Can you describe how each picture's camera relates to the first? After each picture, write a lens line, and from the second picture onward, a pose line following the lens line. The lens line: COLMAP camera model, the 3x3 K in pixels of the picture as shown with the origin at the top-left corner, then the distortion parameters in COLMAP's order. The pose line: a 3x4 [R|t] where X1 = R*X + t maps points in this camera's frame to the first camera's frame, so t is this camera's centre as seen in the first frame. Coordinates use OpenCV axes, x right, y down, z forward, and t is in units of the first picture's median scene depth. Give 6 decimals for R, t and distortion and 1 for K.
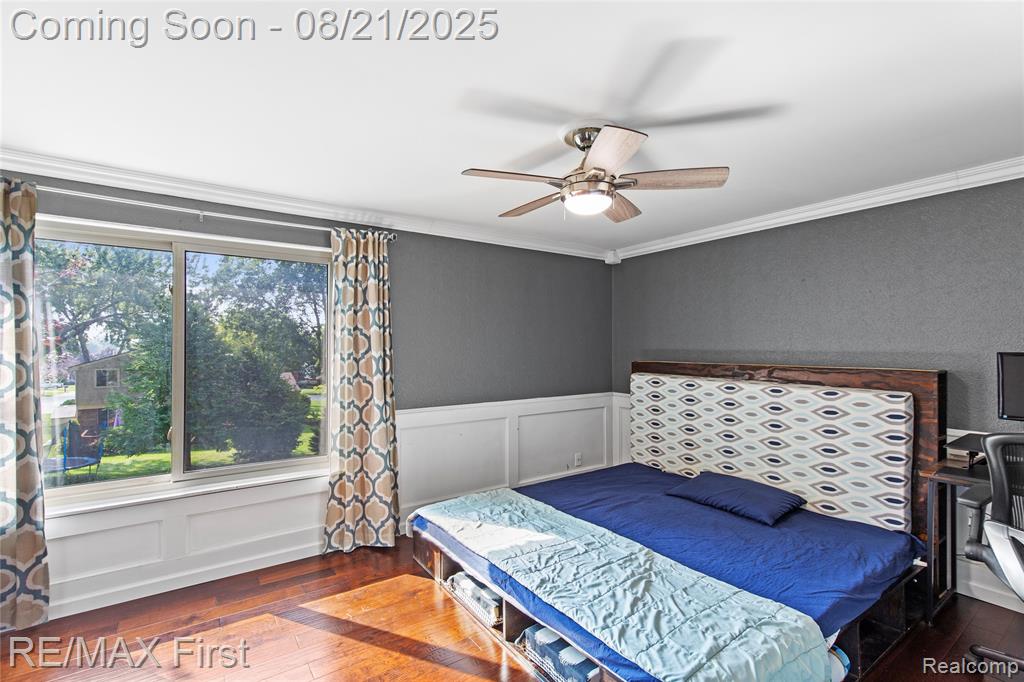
lens RADIAL K [[462.0, 0, 503.5], [0, 462.0, 341.5], [0, 0, 1]] dist [0.009178, -0.002114]
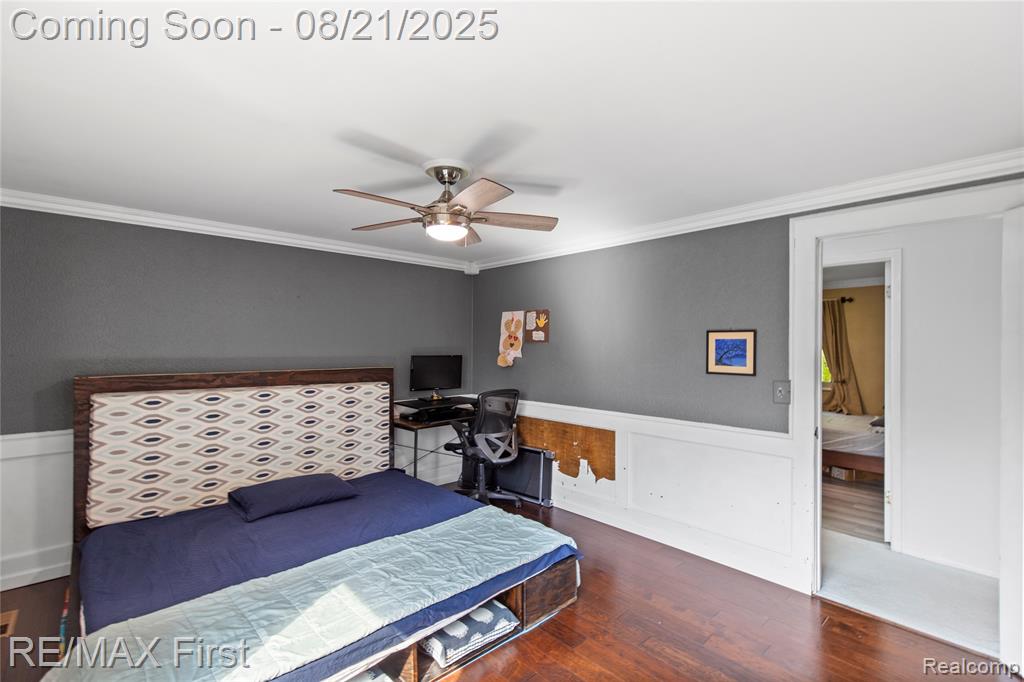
lens RADIAL K [[462.0, 0, 502.0], [0, 462.0, 346.3], [0, 0, 1]] dist [0.009178, -0.002114]
pose [[-0.140053, 0.010688, 0.990086, -0.622412], [-0.005663, 0.999917, -0.011595, 0.002848], [-0.990128, -0.007231, -0.139981, 0.680609]]
